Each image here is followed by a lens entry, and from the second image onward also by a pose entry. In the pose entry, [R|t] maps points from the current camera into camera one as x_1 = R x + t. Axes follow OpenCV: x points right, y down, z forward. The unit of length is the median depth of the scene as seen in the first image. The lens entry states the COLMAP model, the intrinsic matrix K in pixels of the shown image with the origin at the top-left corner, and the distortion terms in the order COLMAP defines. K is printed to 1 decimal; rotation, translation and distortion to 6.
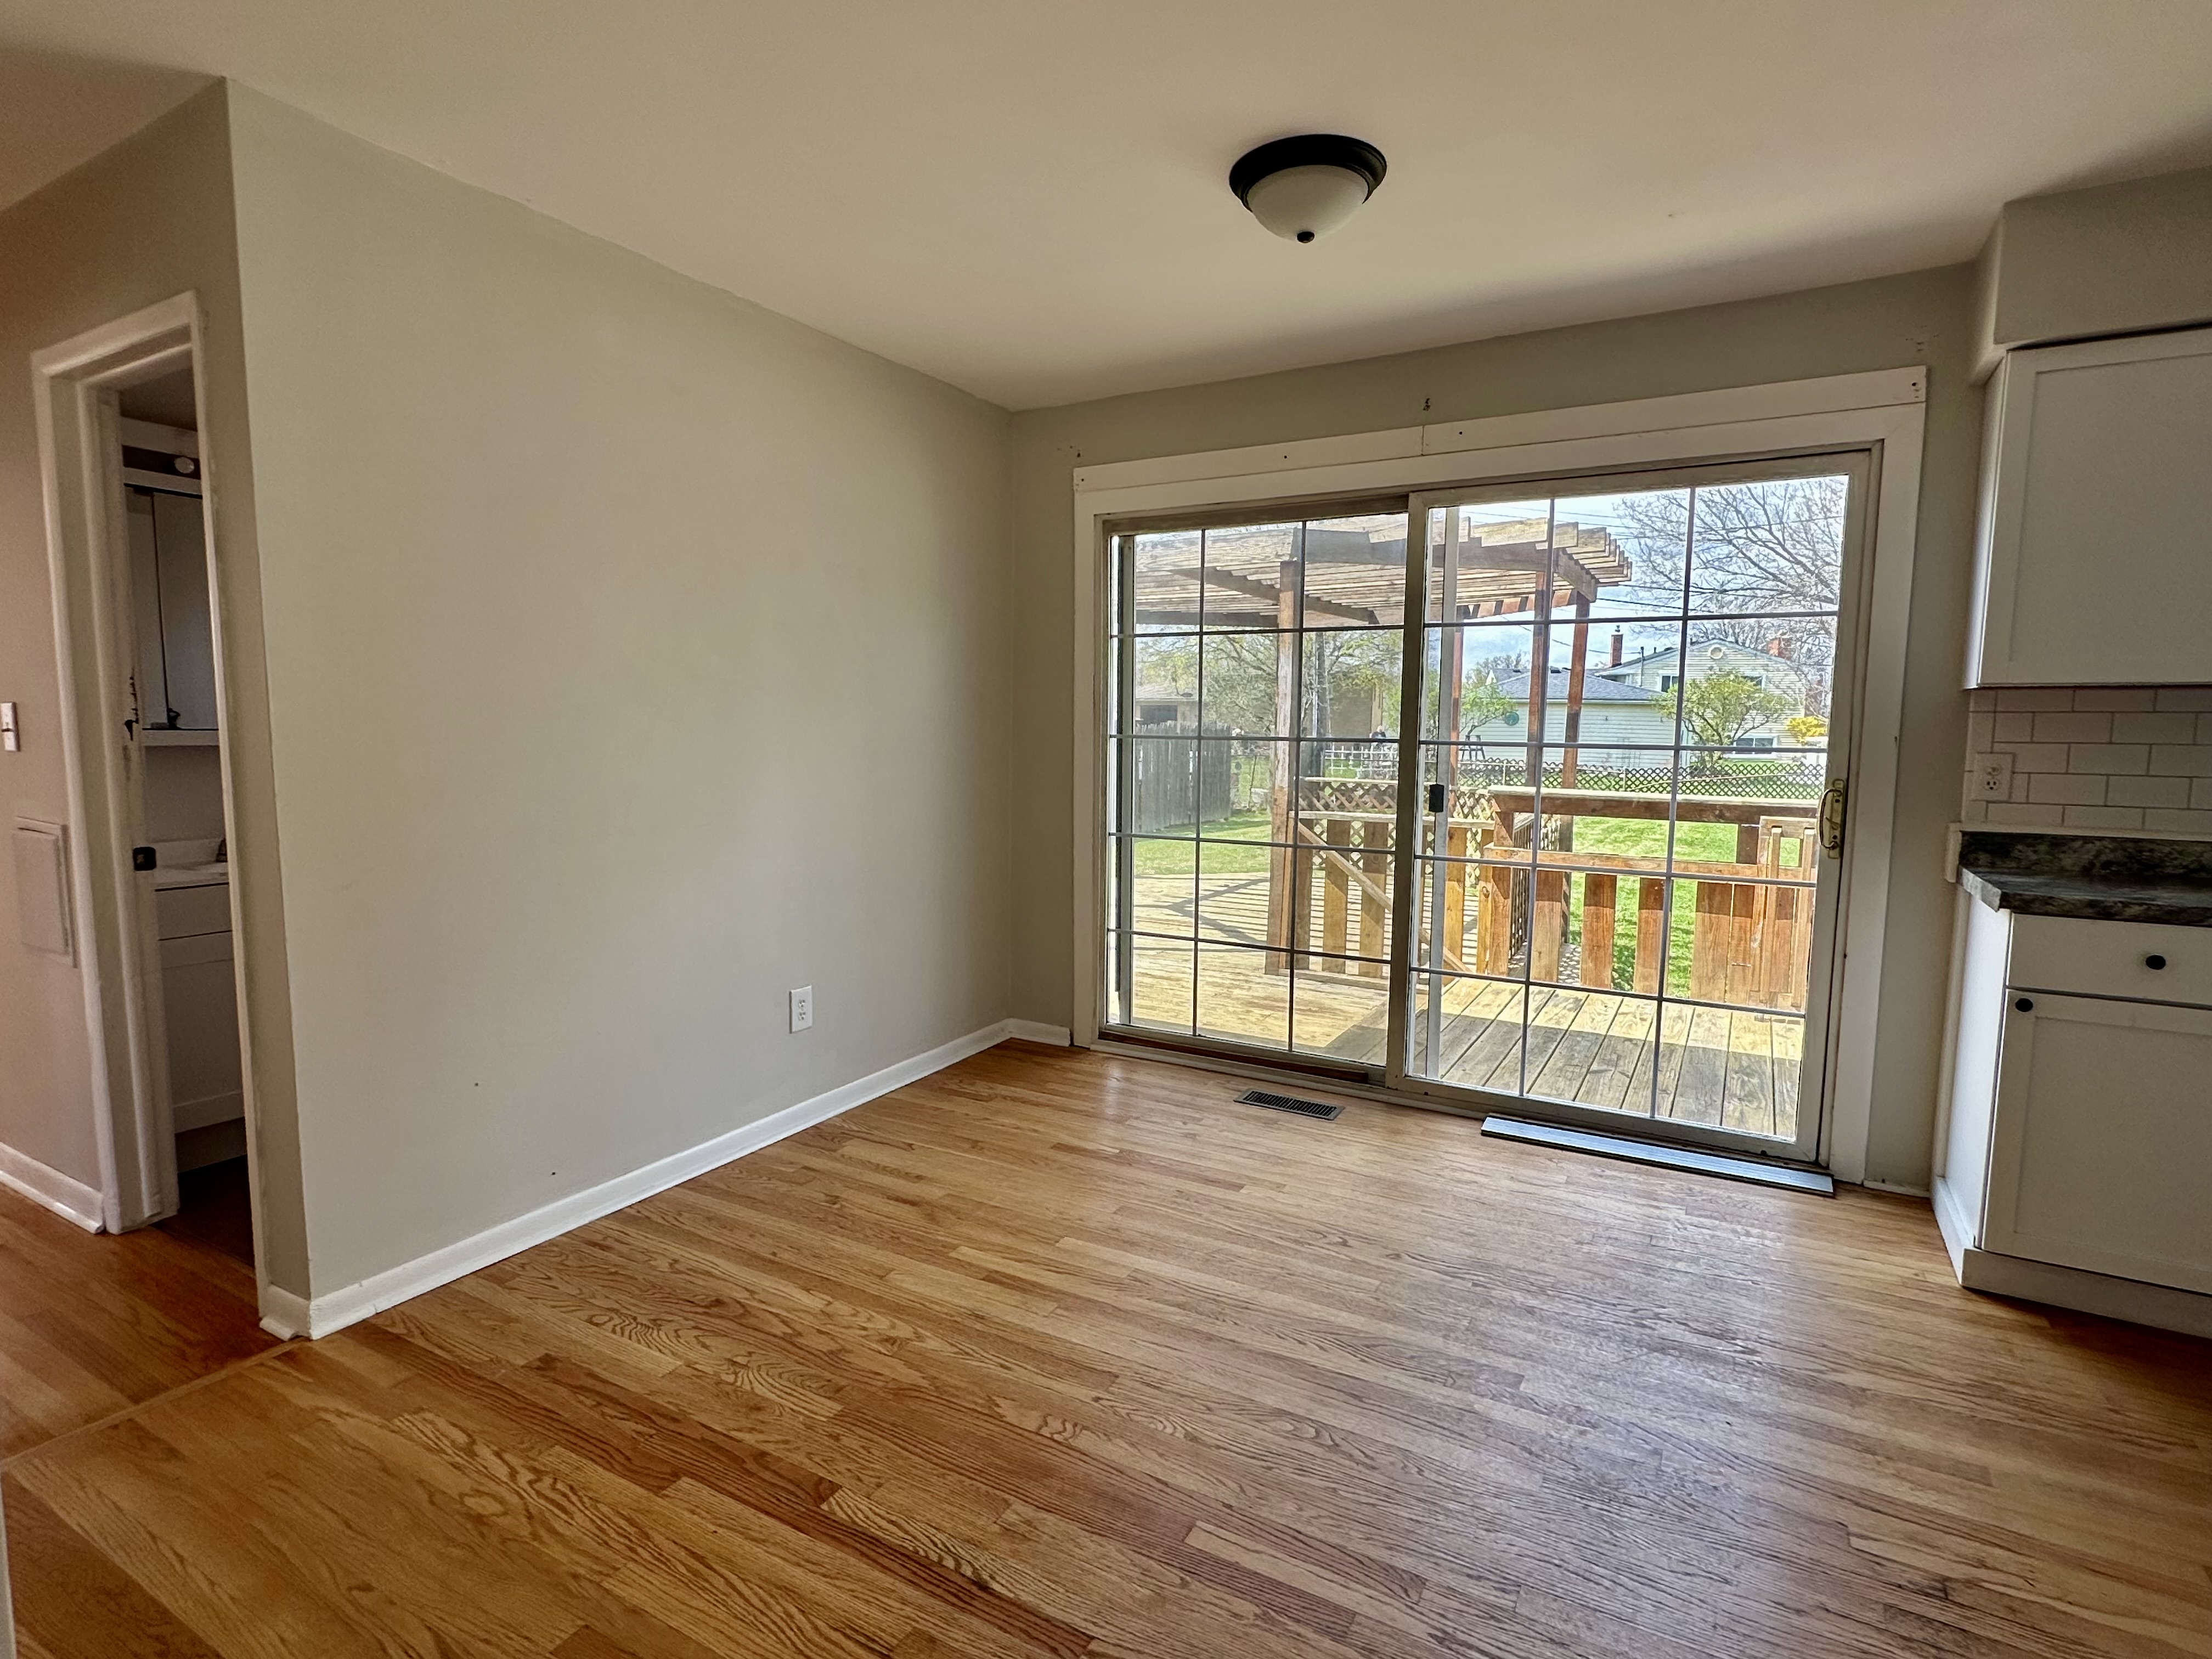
lens RADIAL K [[1127.4, 0, 1103.3], [0, 1127.4, 835.1], [0, 0, 1]] dist [-0.002336, 0.001660]
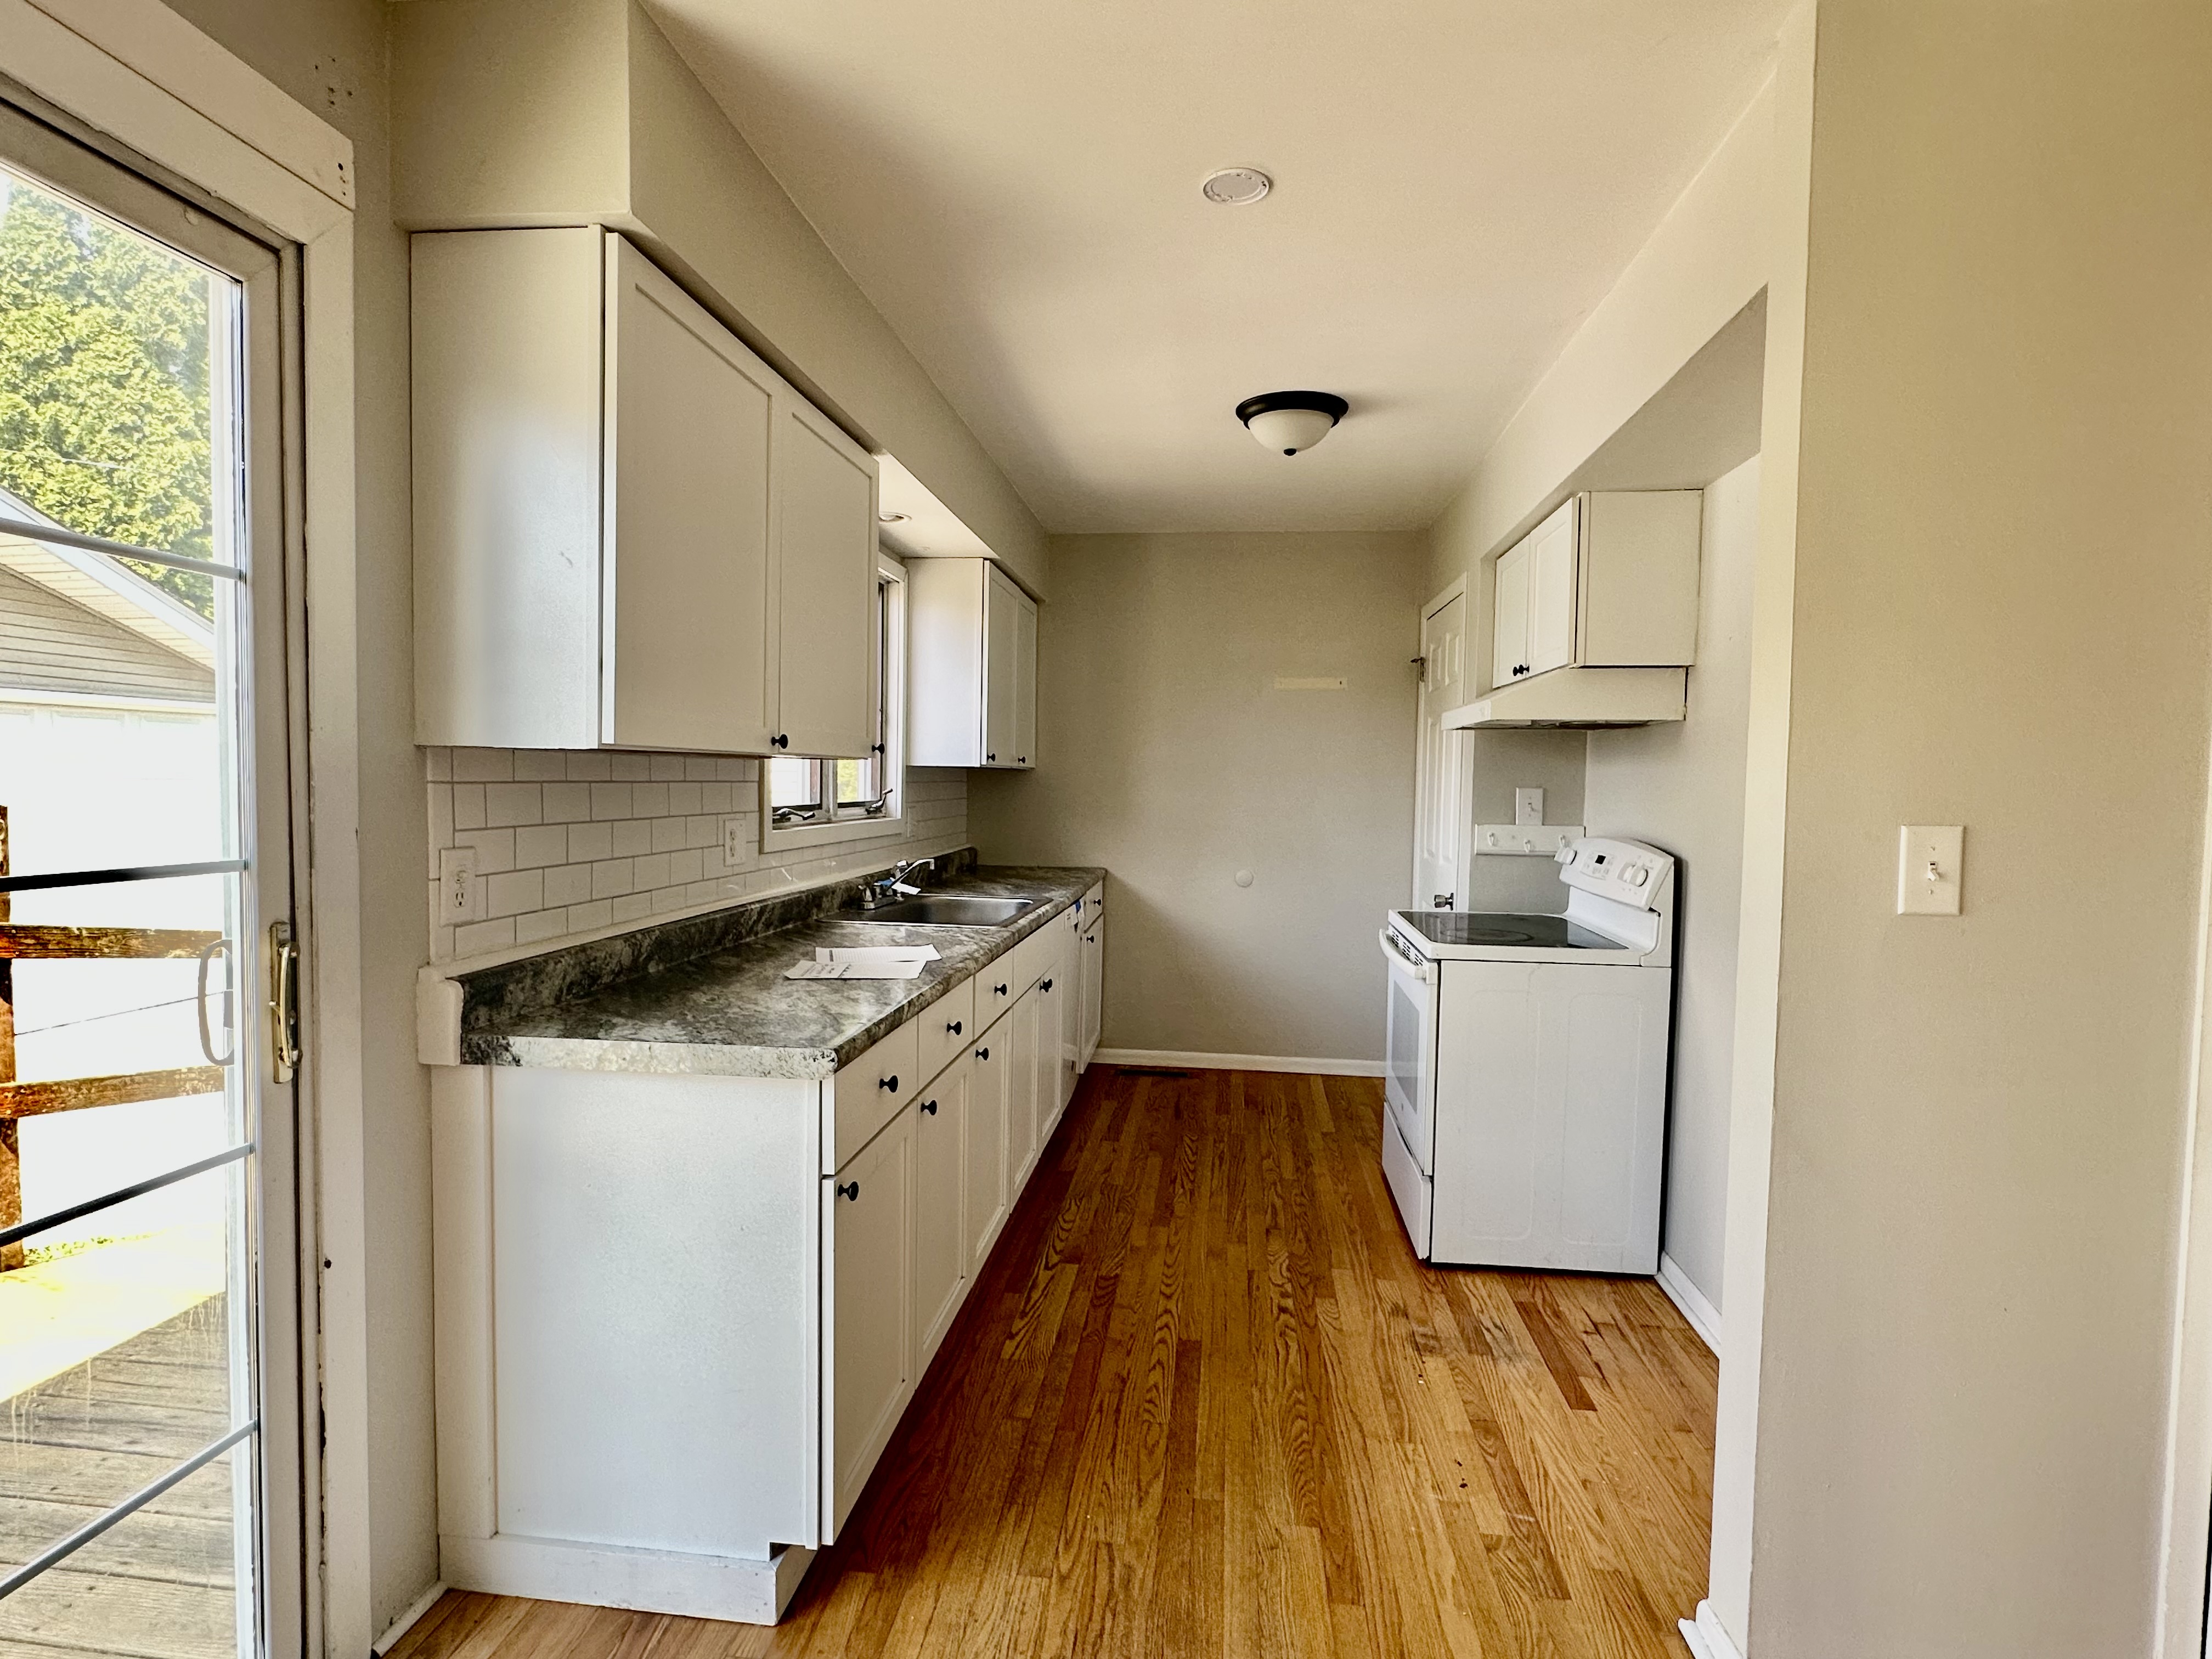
lens RADIAL K [[1127.4, 0, 1103.3], [0, 1127.4, 835.1], [0, 0, 1]] dist [-0.002336, 0.001660]
pose [[-0.391014, -0.064818, 0.918099, 0.090886], [0.071601, 0.992352, 0.100555, -0.138391], [-0.917595, 0.105055, -0.383383, 1.076294]]
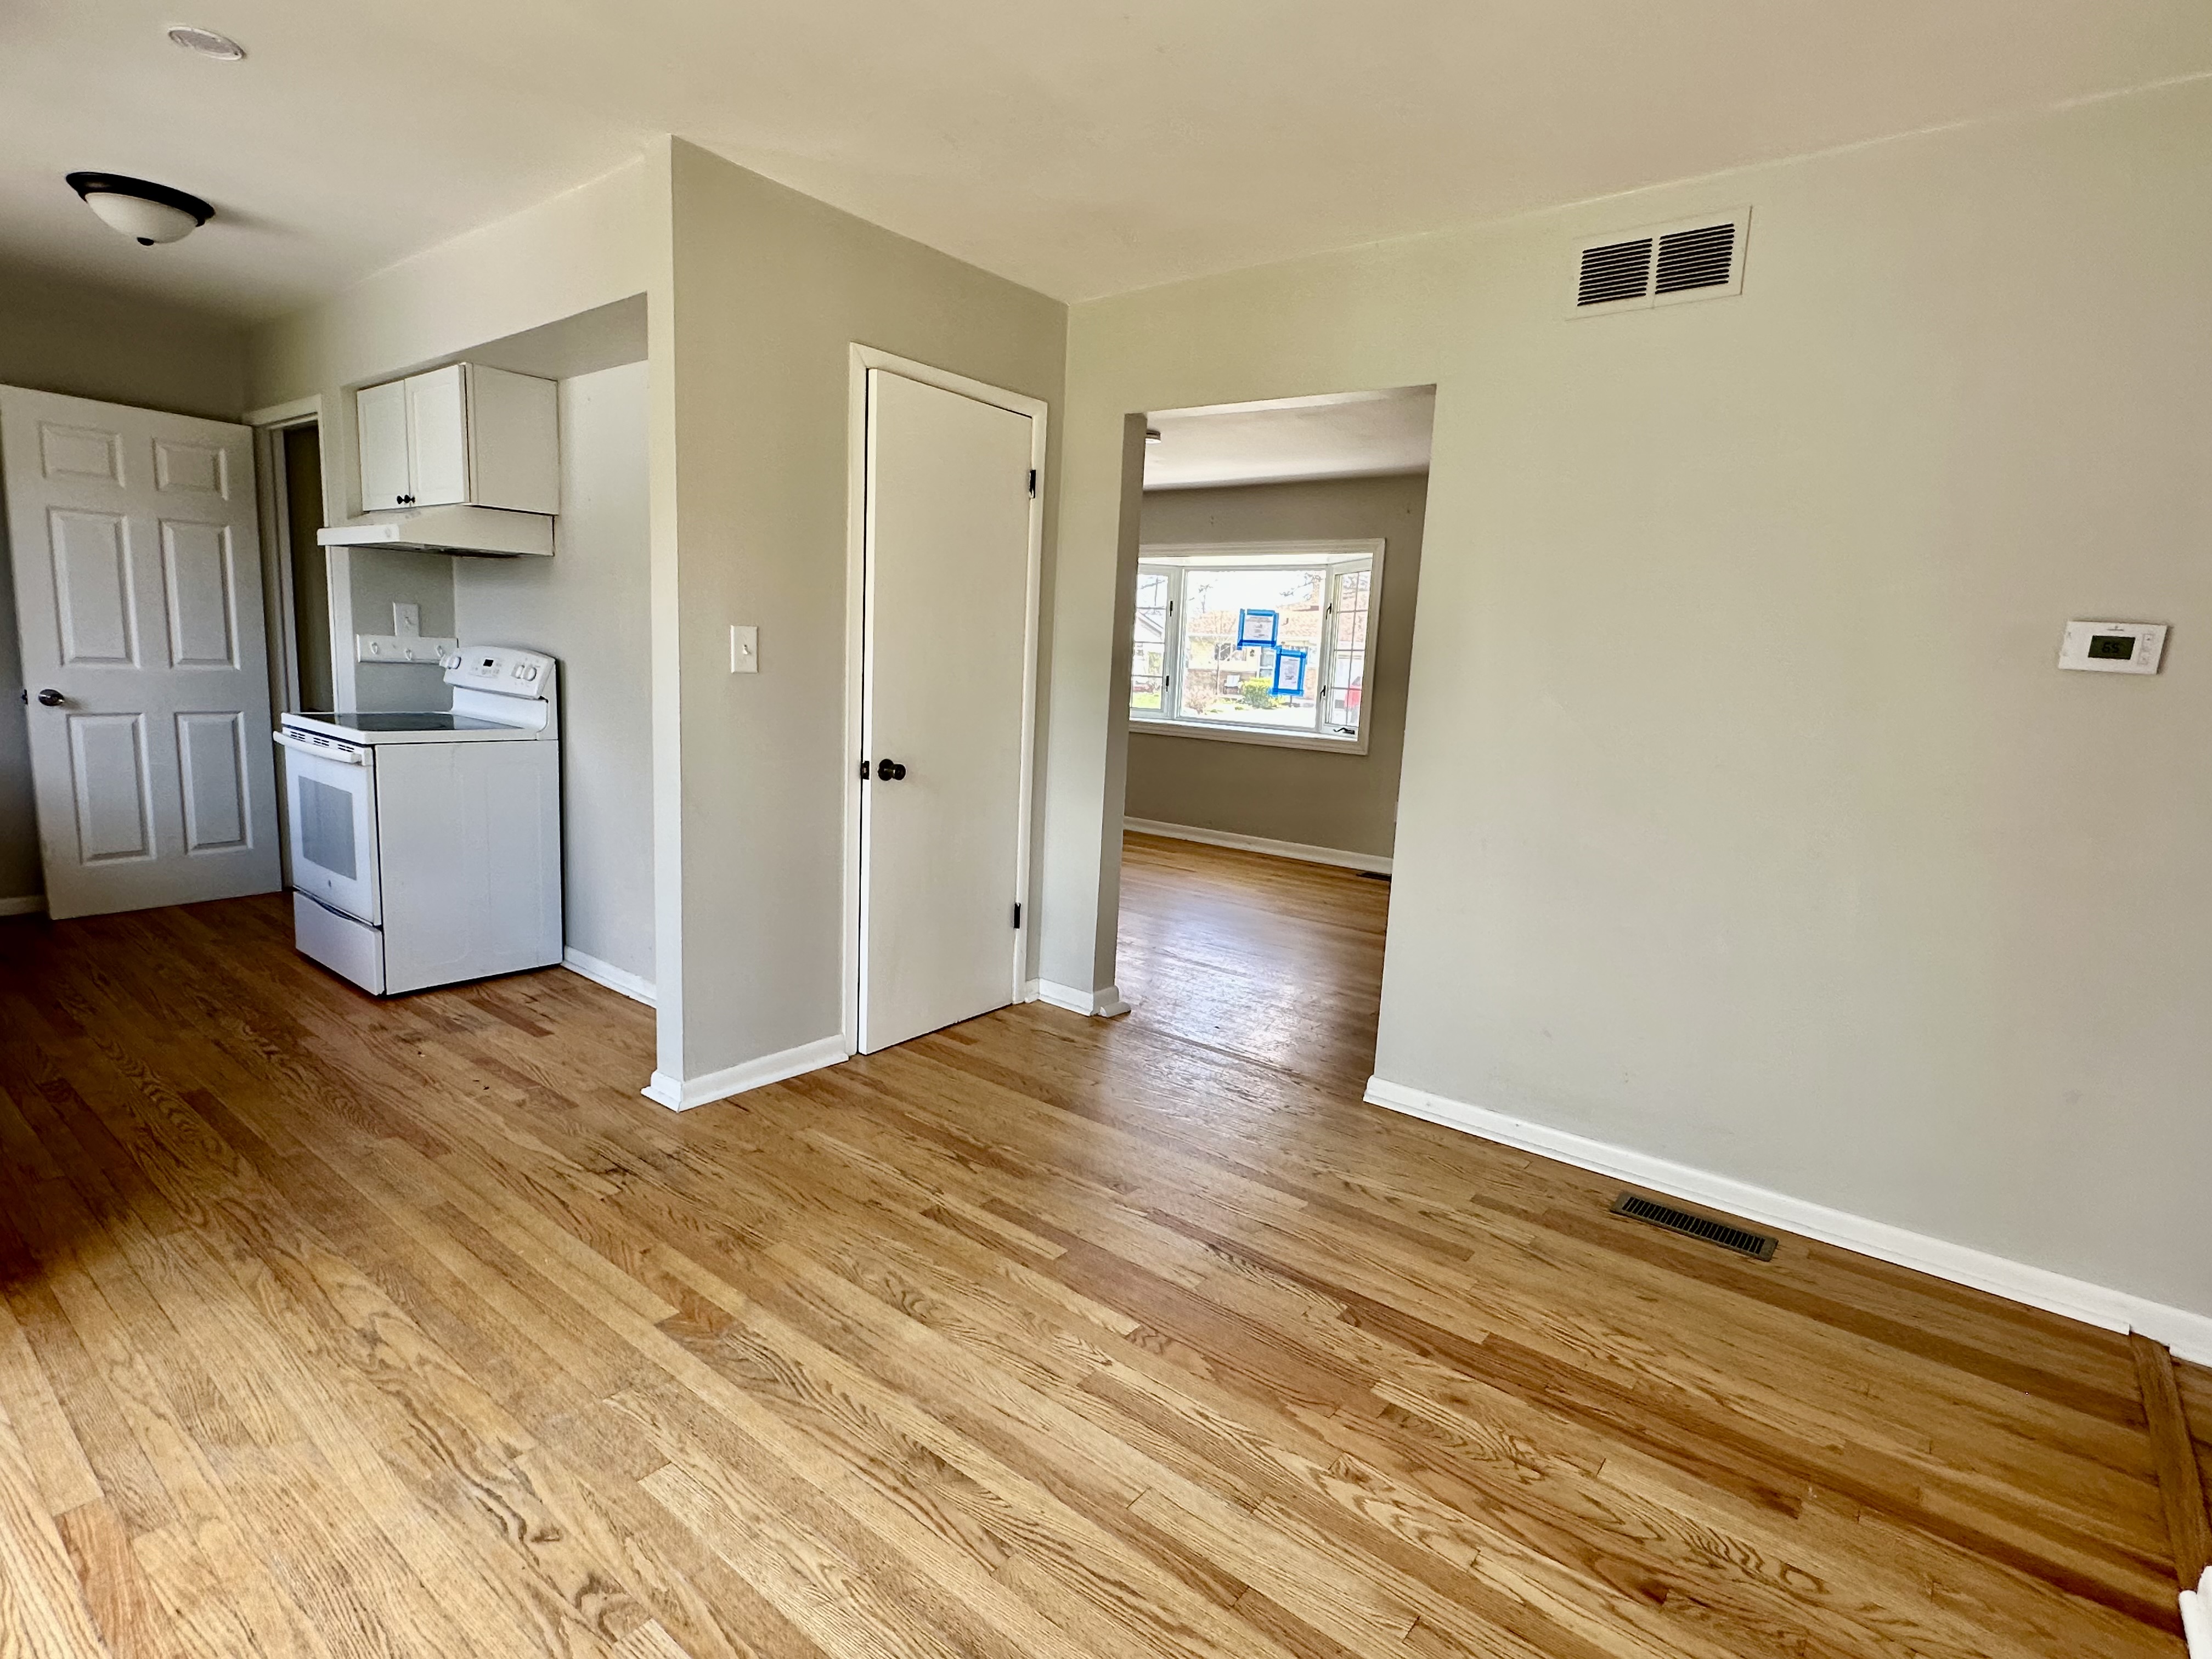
lens RADIAL K [[1127.4, 0, 1103.3], [0, 1127.4, 835.1], [0, 0, 1]] dist [-0.002336, 0.001660]
pose [[-0.986728, -0.083581, 0.139218, -0.086267], [-0.045893, 0.965945, 0.254645, -0.156437], [-0.155760, 0.244876, -0.956961, 1.580848]]
